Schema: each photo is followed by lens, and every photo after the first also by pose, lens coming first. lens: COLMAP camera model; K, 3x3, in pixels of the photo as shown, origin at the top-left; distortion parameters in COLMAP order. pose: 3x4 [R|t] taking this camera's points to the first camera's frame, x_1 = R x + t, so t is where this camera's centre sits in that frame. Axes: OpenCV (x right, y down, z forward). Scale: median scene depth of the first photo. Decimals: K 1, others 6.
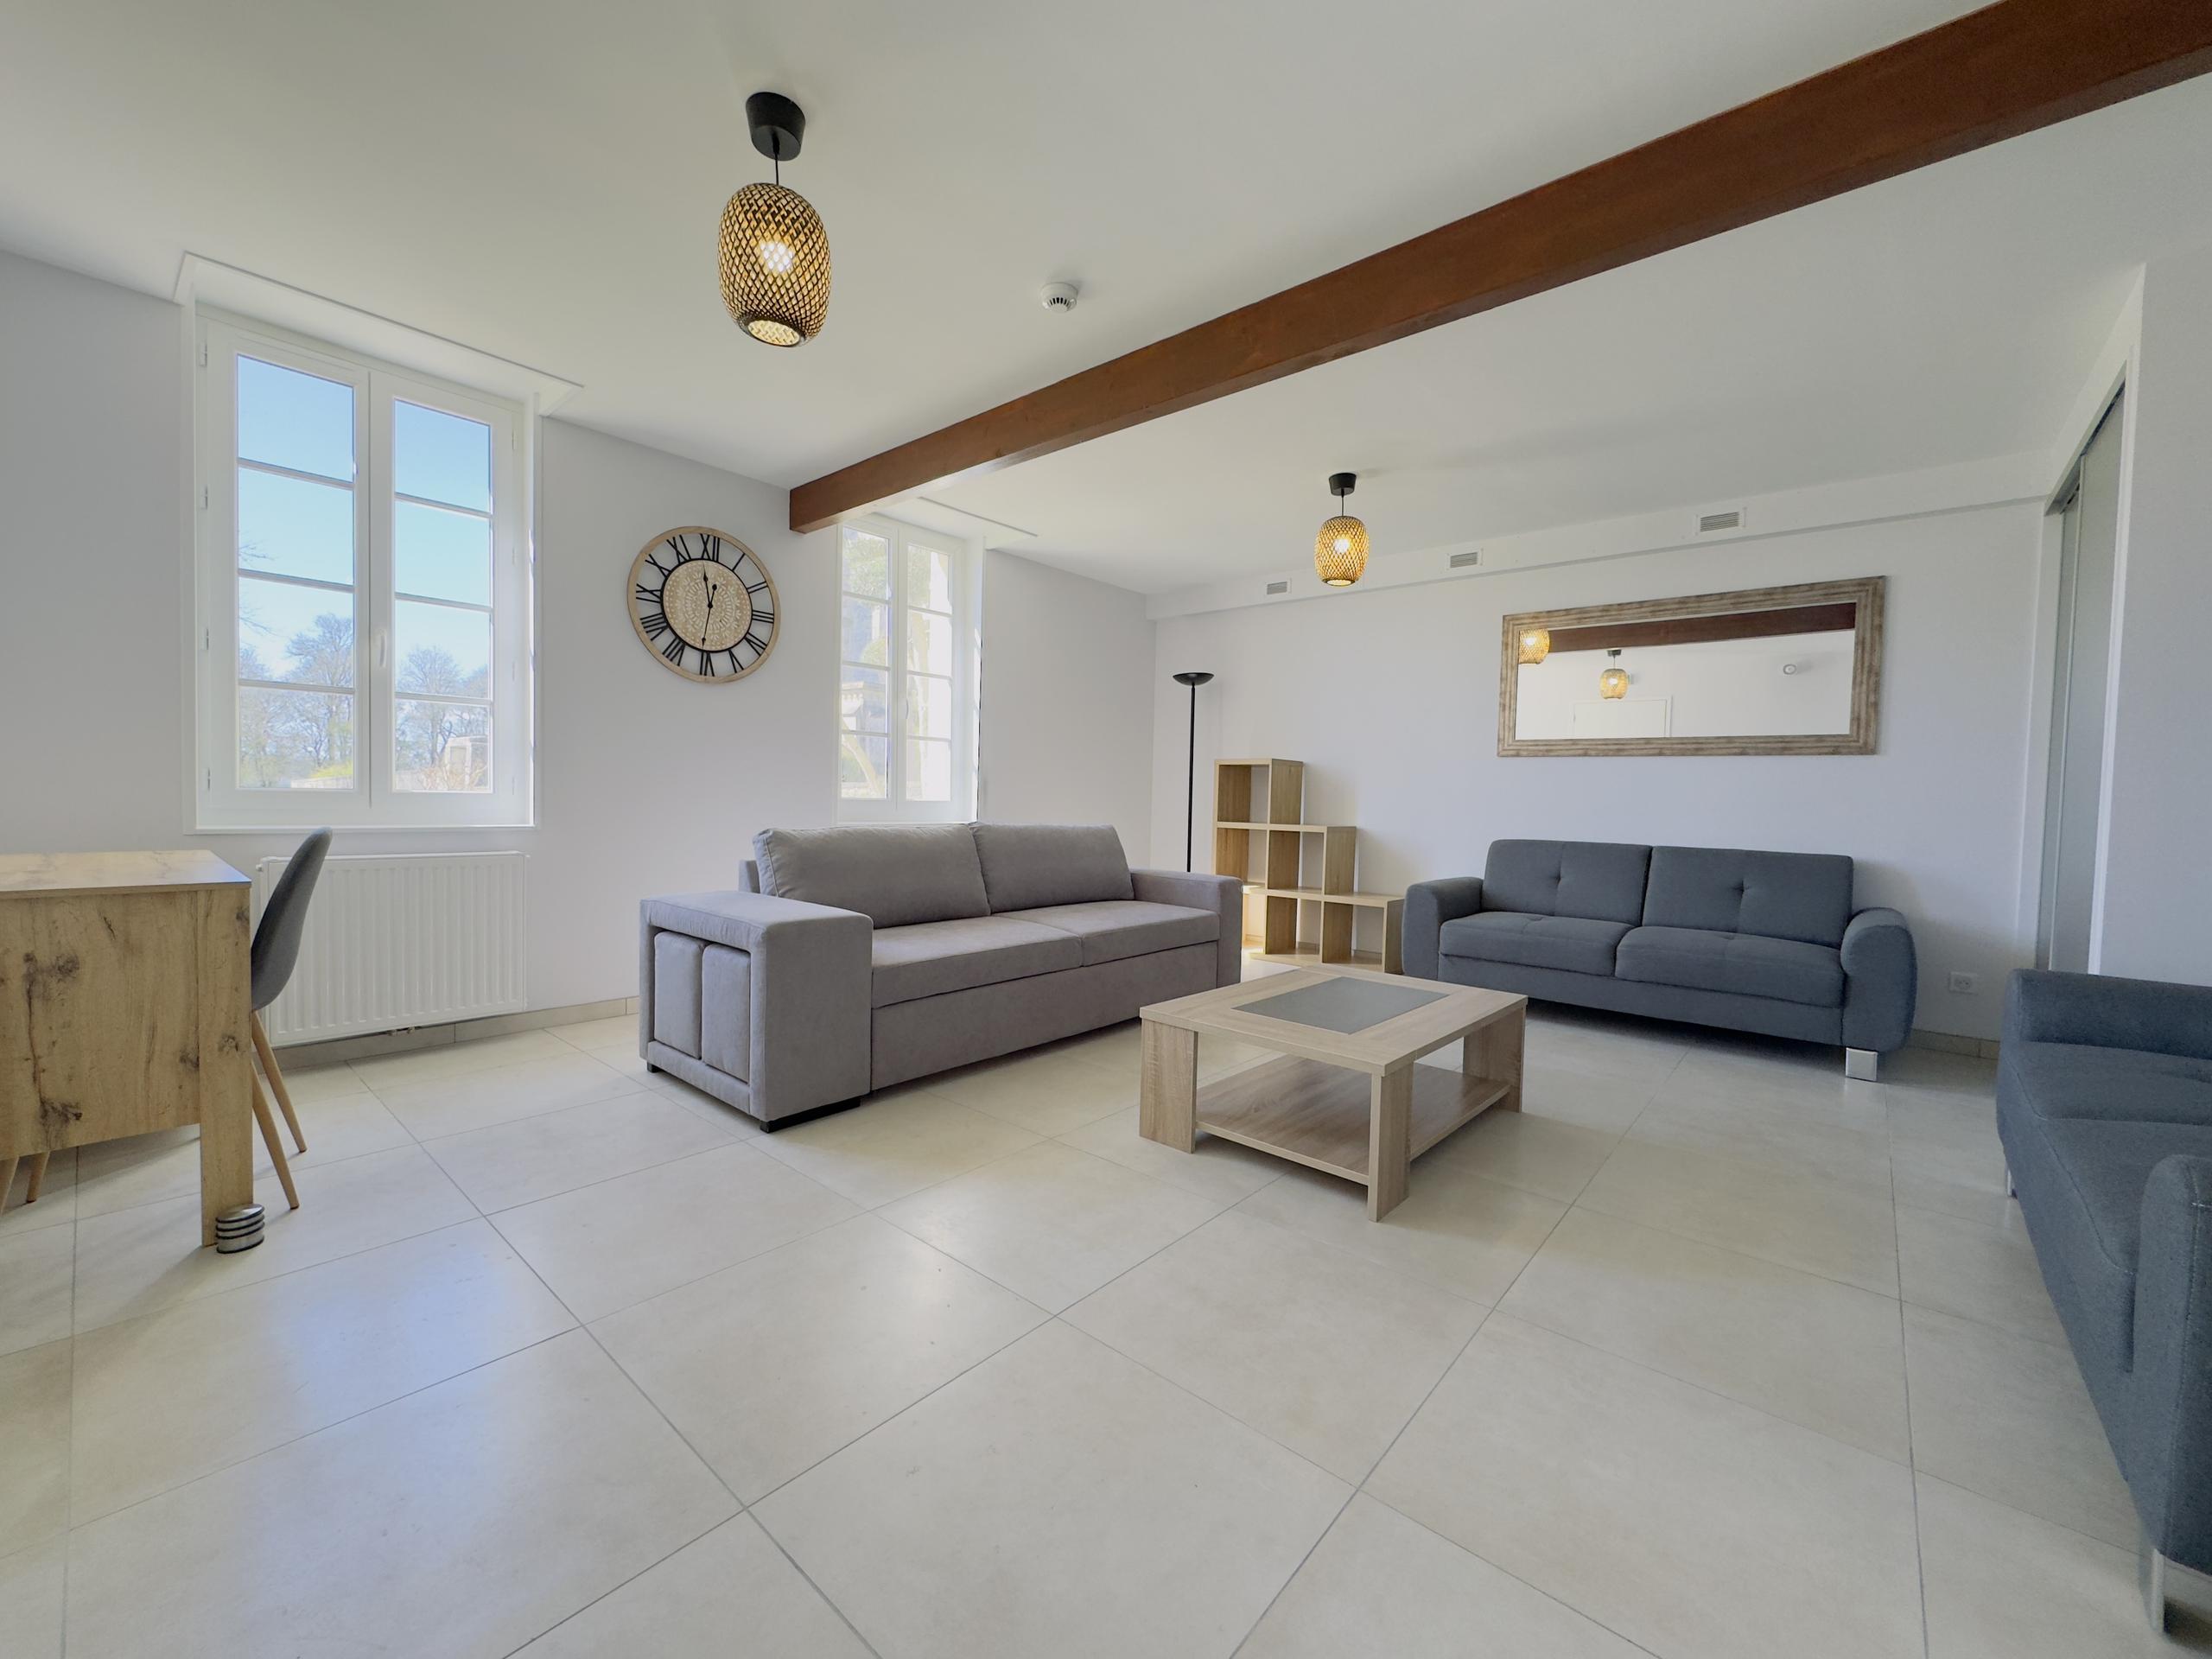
lens RADIAL K [[881.6, 0, 1106.0], [0, 881.6, 829.5], [0, 0, 1]] dist [0.000853, 0.000210]
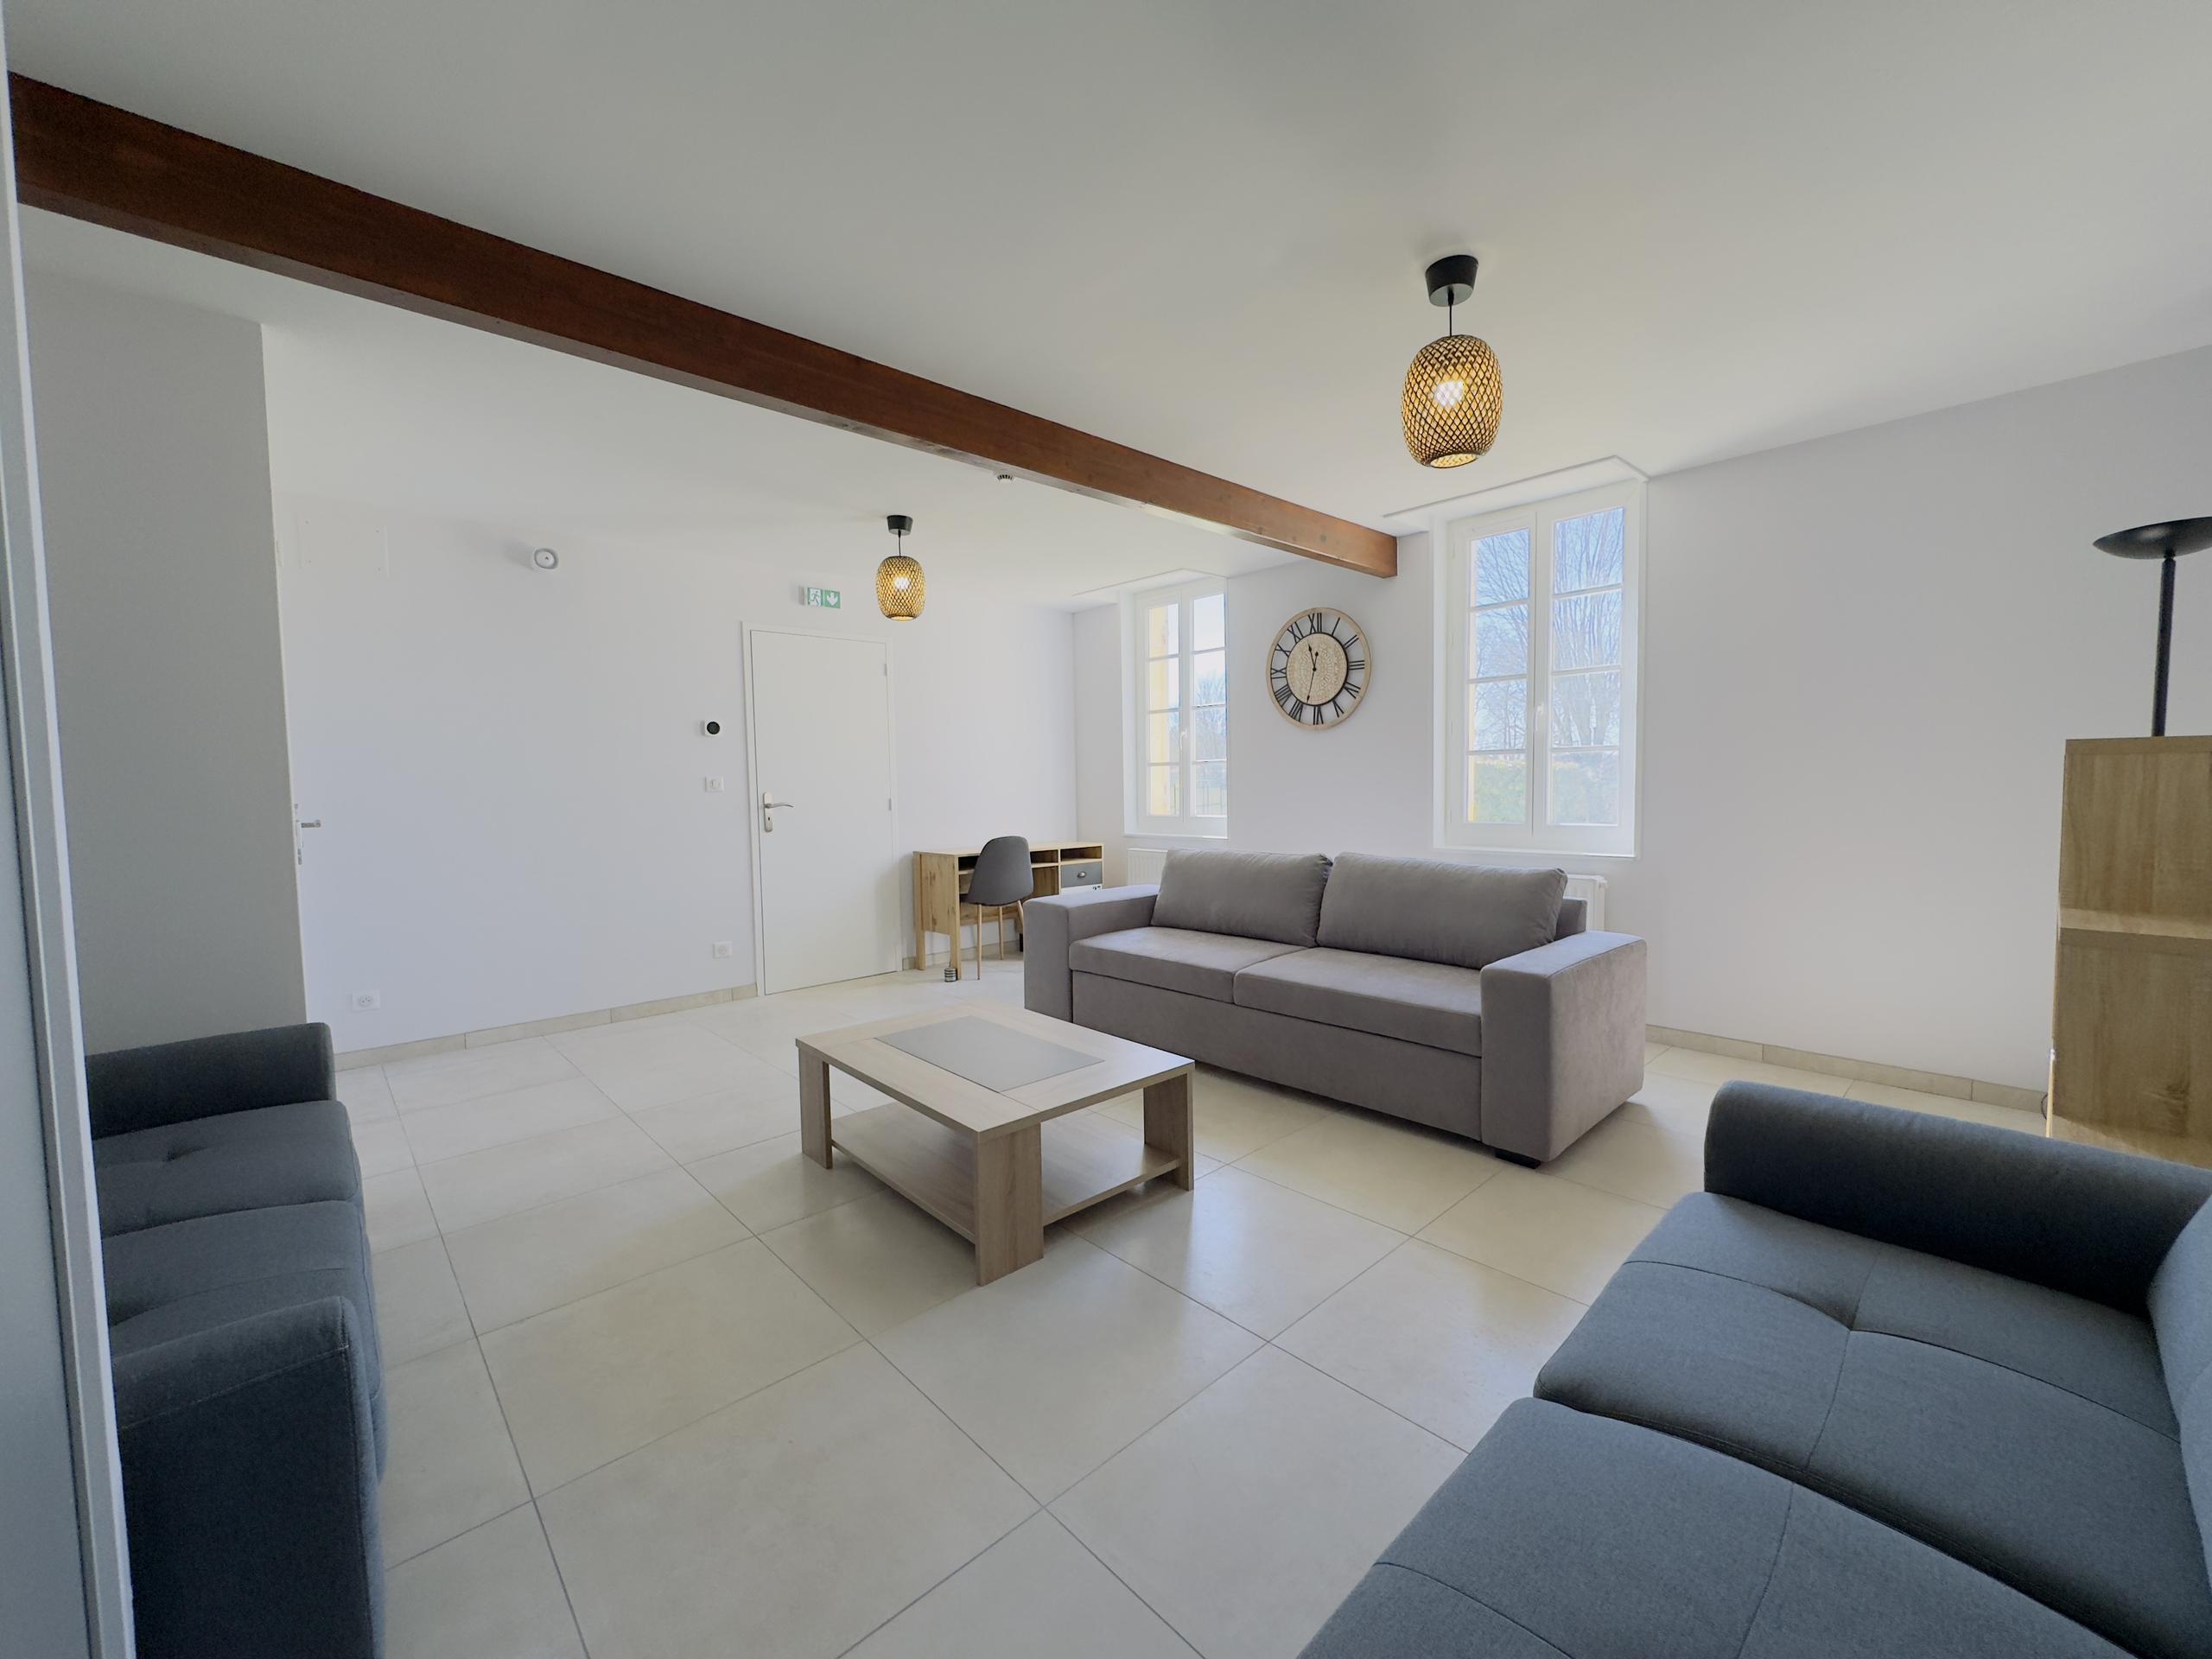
lens RADIAL K [[881.6, 0, 1106.0], [0, 881.6, 829.5], [0, 0, 1]] dist [0.000853, 0.000210]
pose [[-0.114933, 0.031142, -0.992885, 0.850504], [-0.018868, 0.999260, 0.033526, -0.061085], [0.993194, 0.022586, -0.114260, 0.854913]]
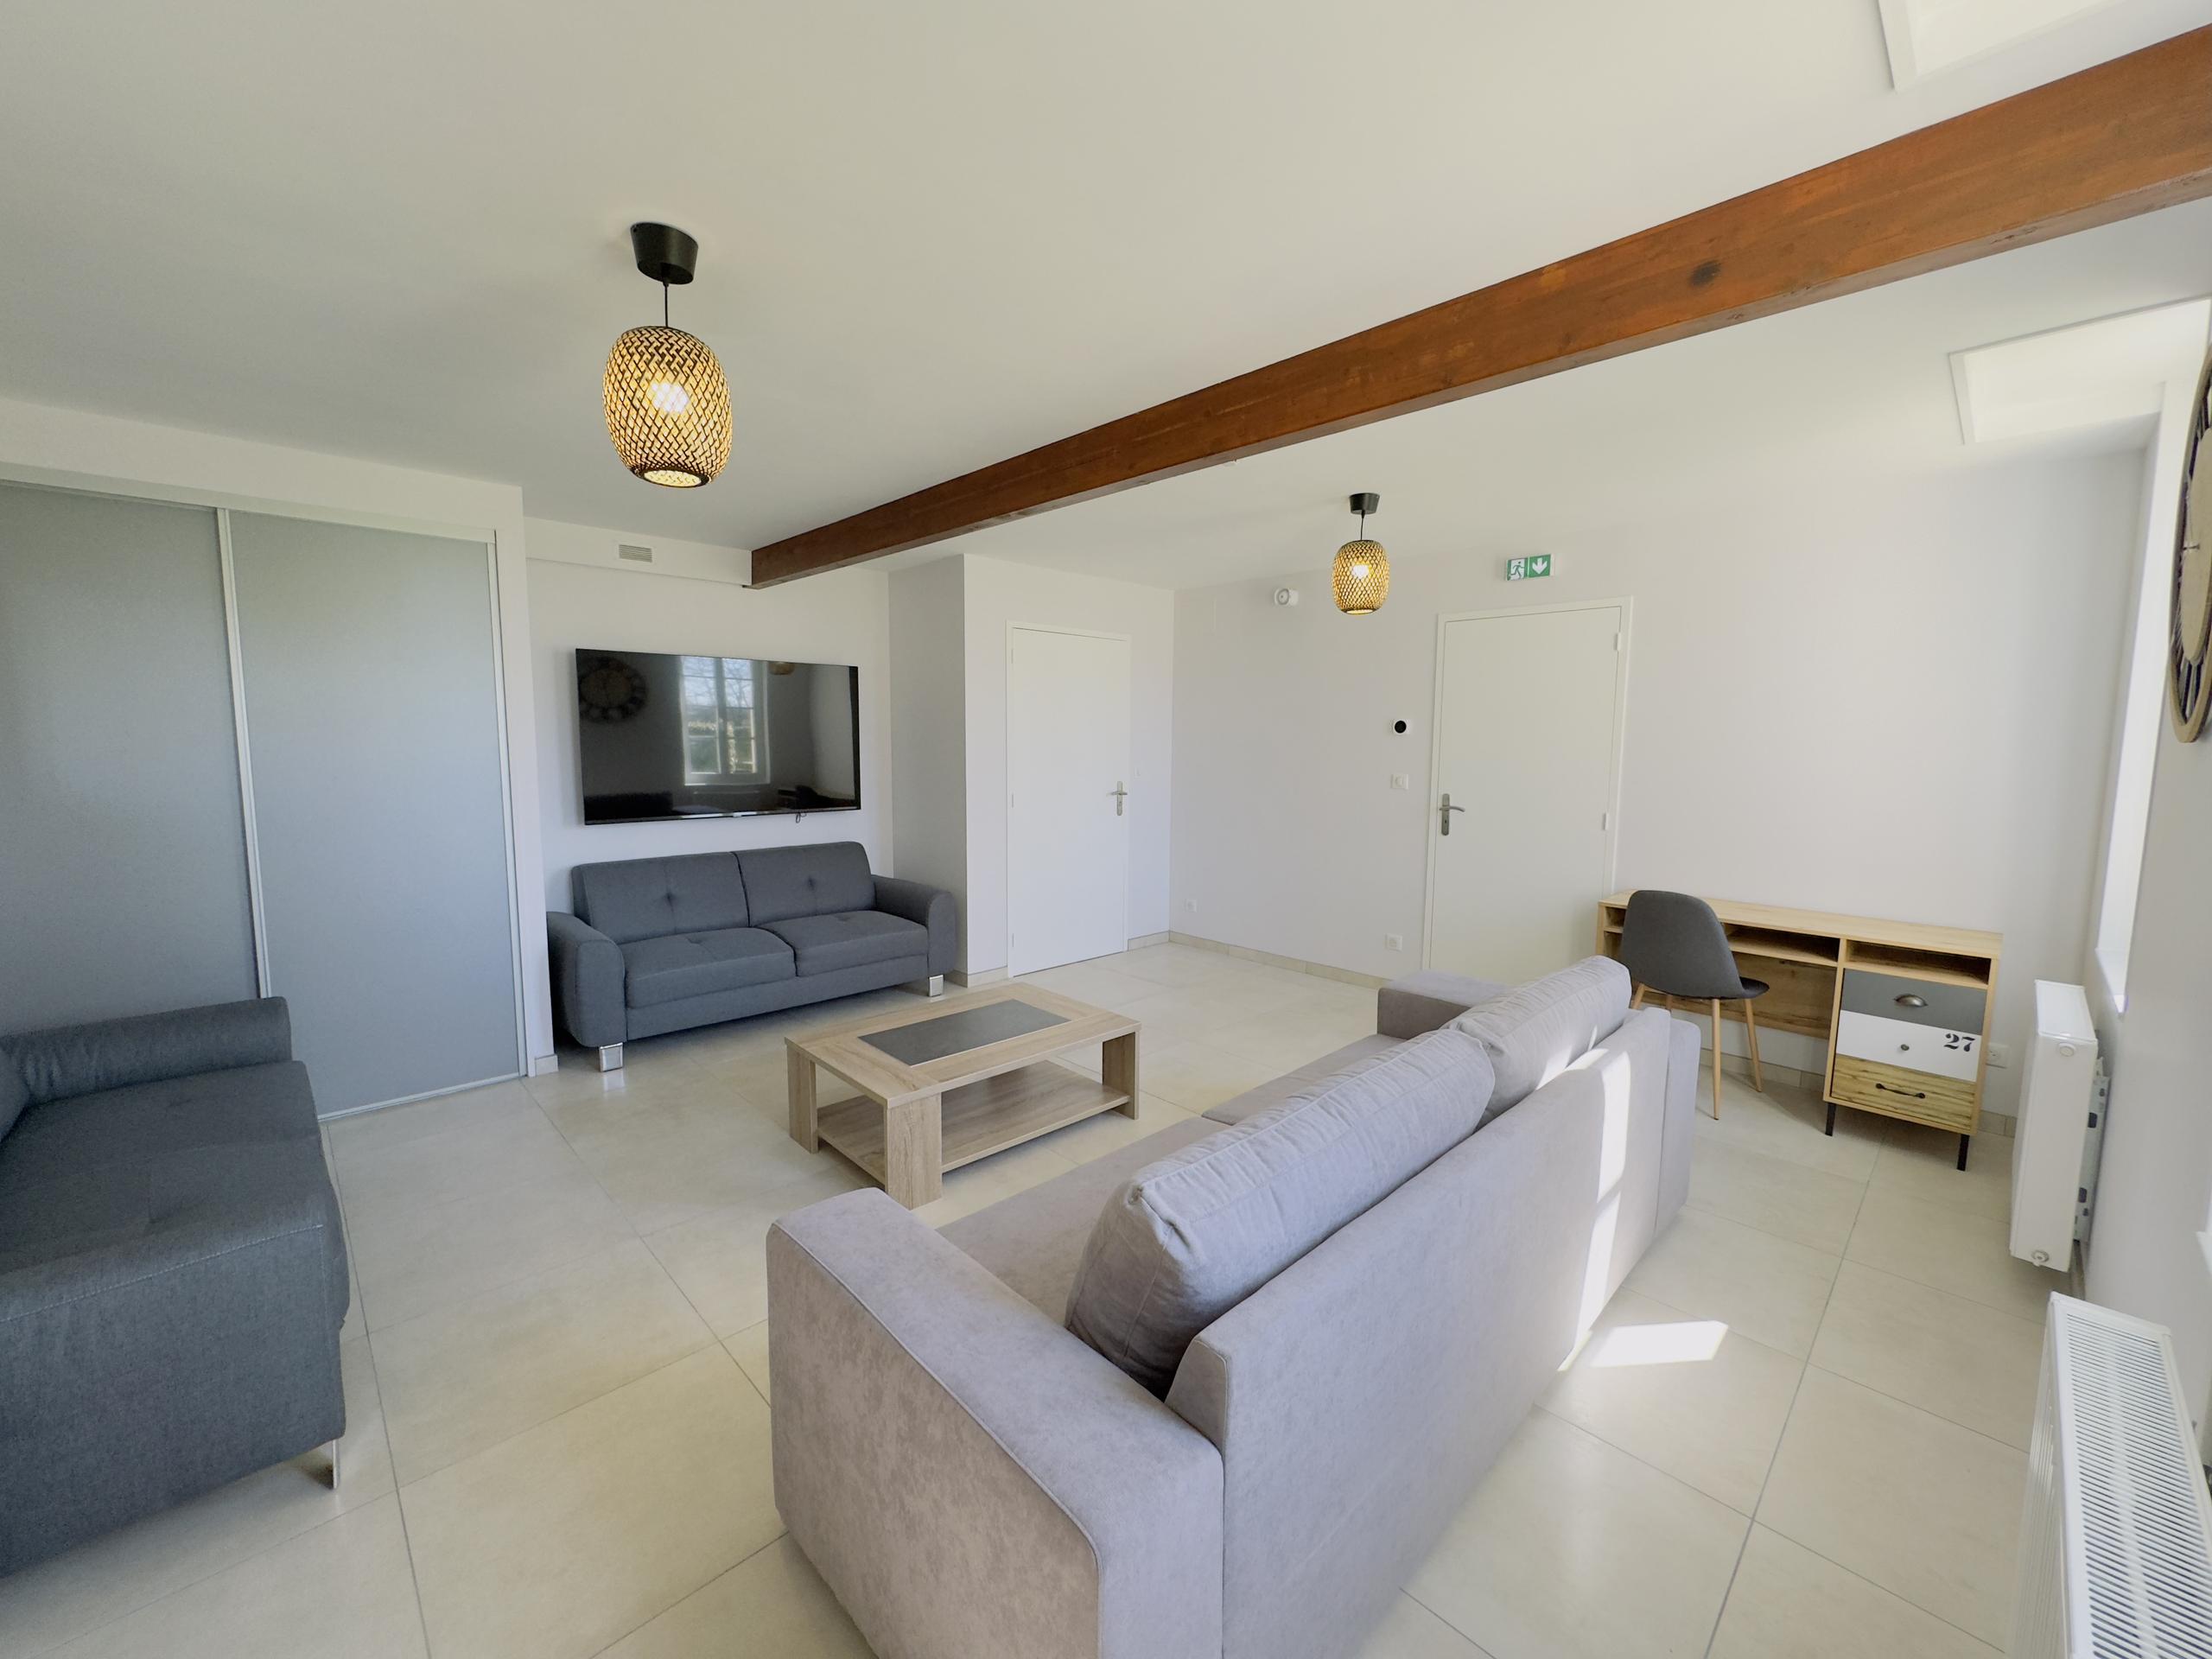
lens RADIAL K [[881.6, 0, 1106.0], [0, 881.6, 829.5], [0, 0, 1]] dist [0.000853, 0.000210]
pose [[-0.995484, -0.044324, 0.083951, -0.017334], [-0.032231, 0.989587, 0.140279, -0.170124], [-0.089295, 0.136940, -0.986546, 1.469791]]
